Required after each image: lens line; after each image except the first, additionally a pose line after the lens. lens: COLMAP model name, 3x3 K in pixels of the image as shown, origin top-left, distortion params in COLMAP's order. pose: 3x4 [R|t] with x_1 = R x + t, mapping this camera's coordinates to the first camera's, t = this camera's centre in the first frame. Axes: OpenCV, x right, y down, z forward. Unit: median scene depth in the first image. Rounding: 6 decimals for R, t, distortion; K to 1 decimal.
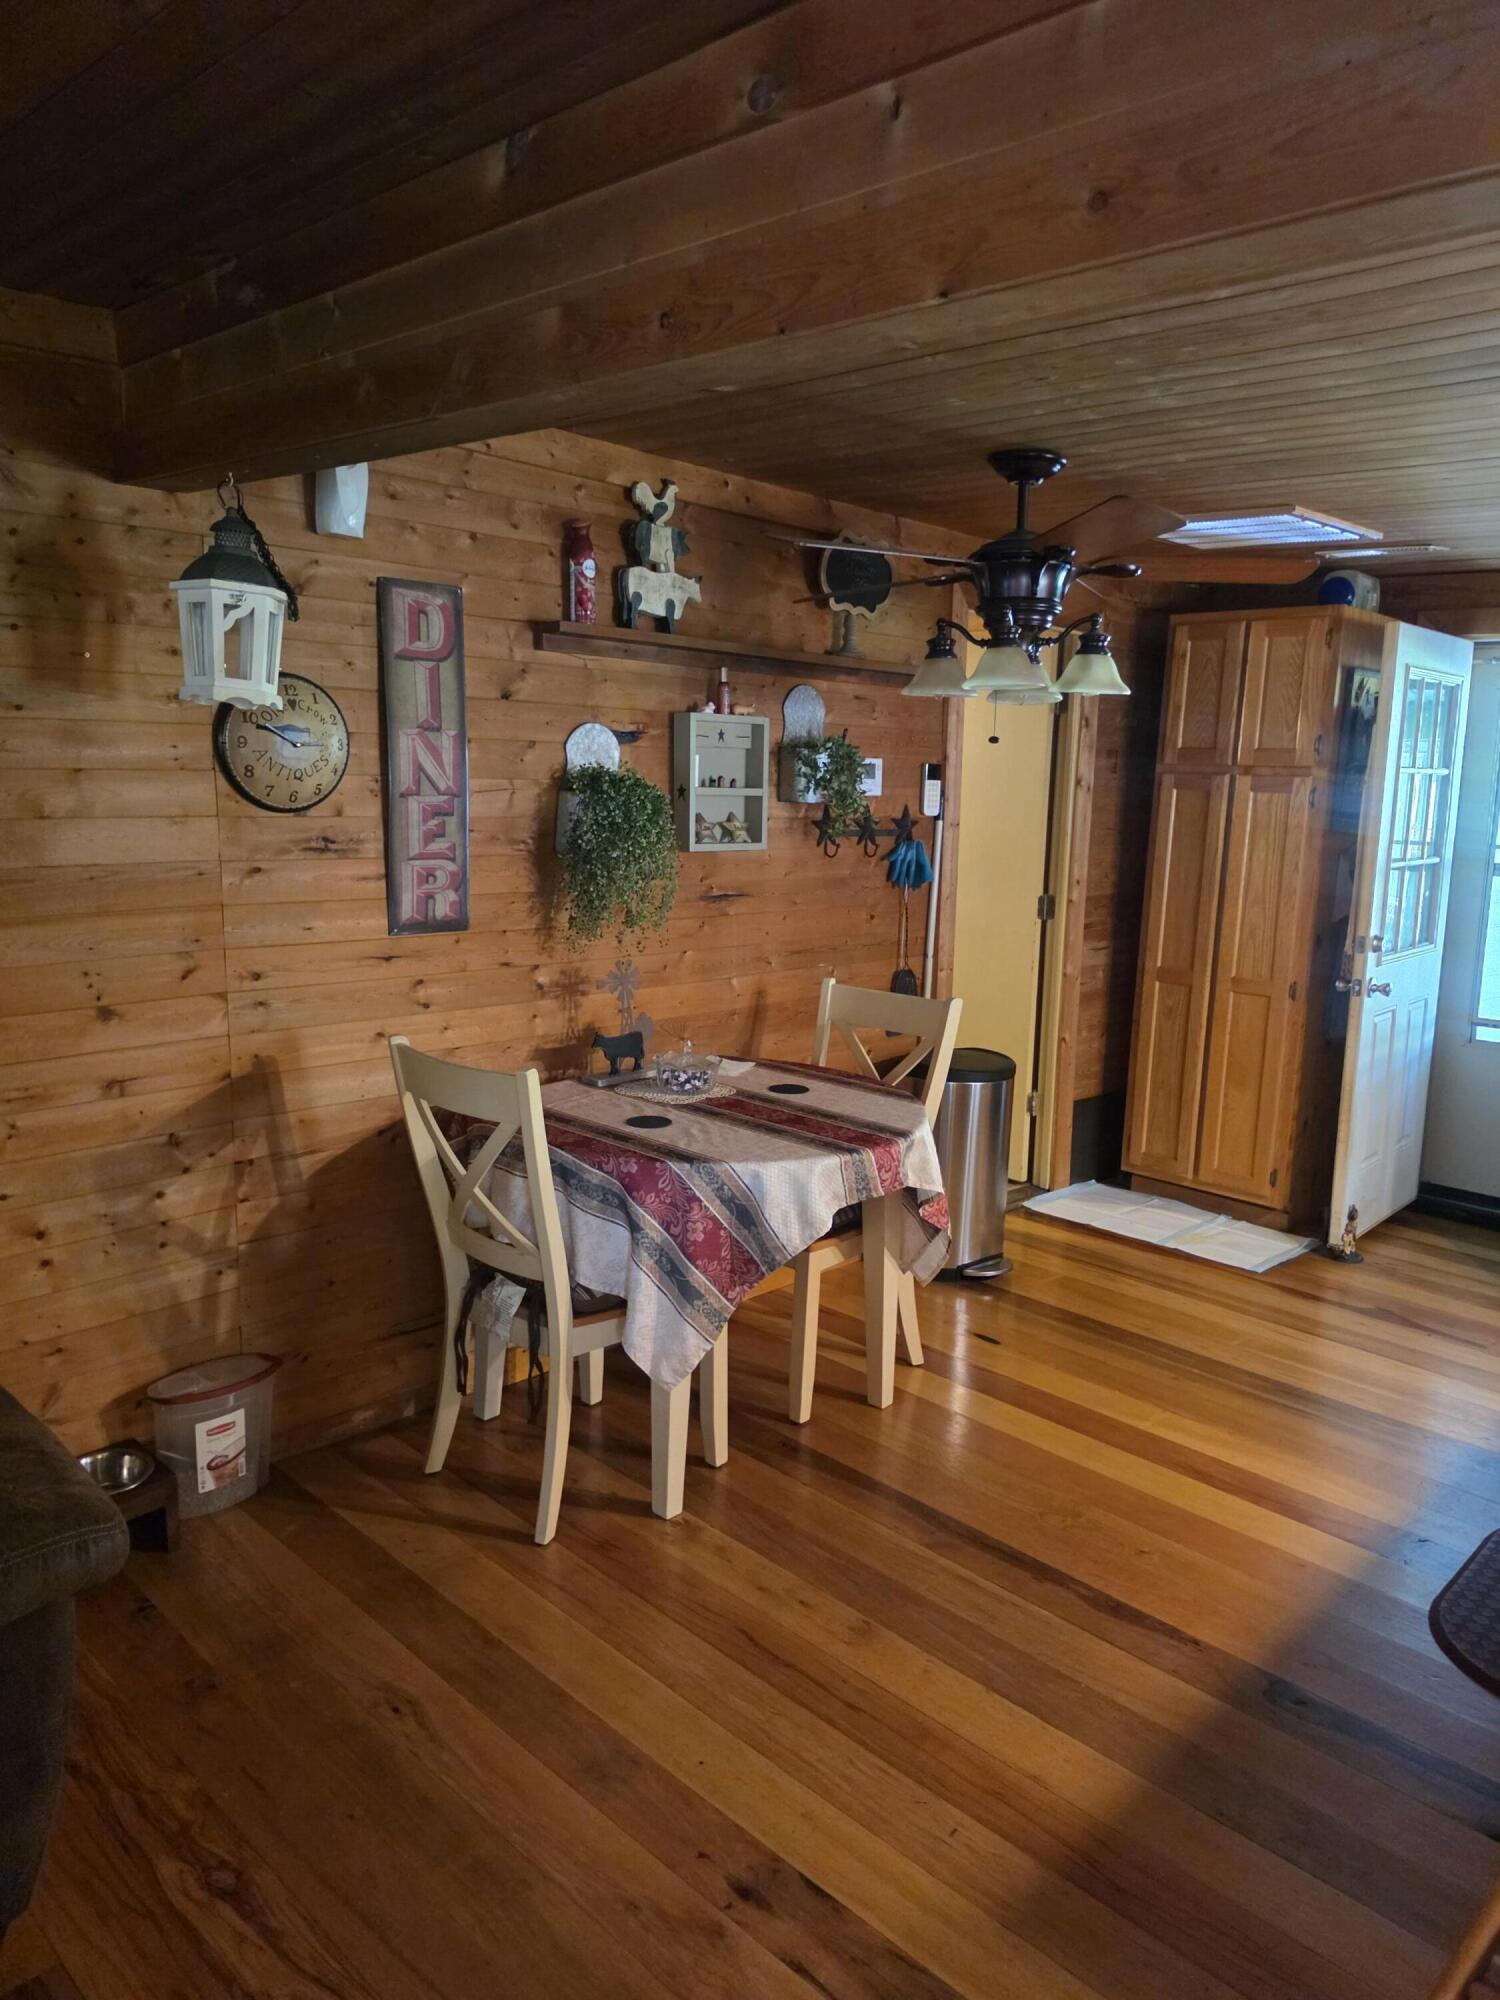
lens RADIAL K [[1391.4, 0, 753.9], [0, 1391.4, 1012.5], [0, 0, 1]] dist [-0.009541, -0.001569]
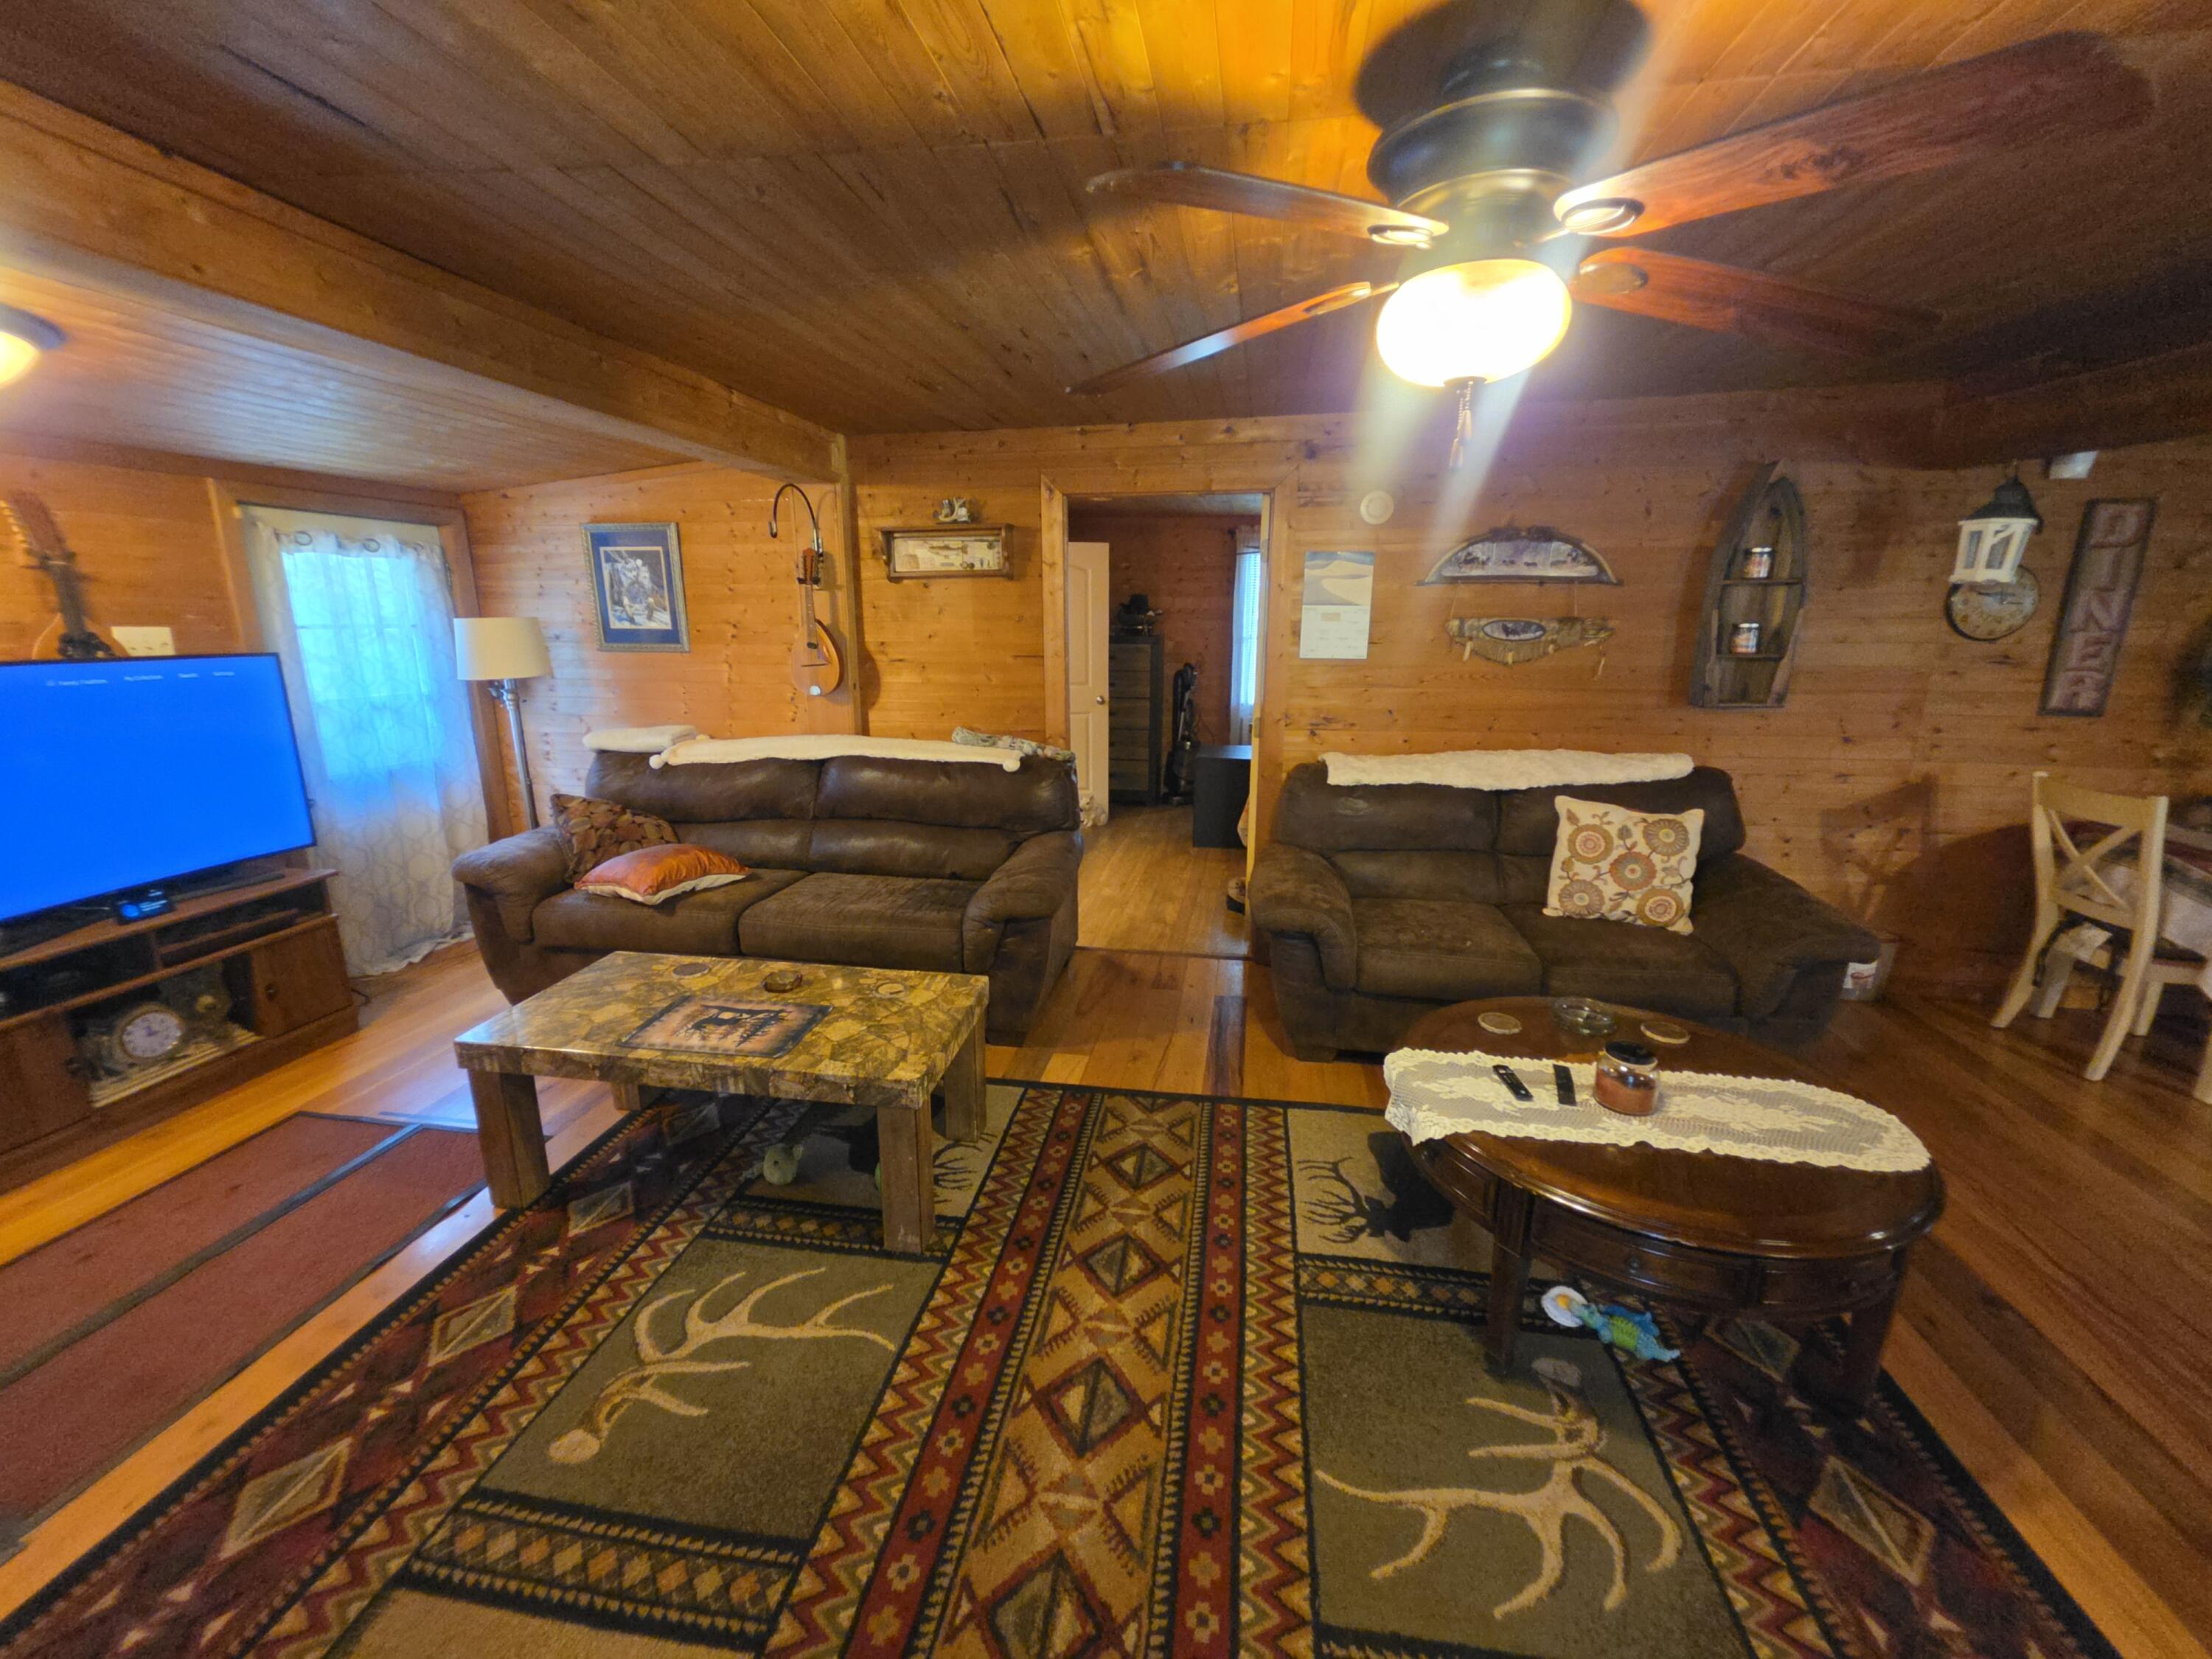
lens RADIAL K [[883.6, 0, 1089.3], [0, 883.6, 826.2], [0, 0, 1]] dist [-0.002143, -0.000880]
pose [[0.561971, 0.169116, -0.809684, -0.022504], [-0.126976, 0.984911, 0.117586, 0.102613], [0.817353, 0.036730, 0.574966, -0.578555]]
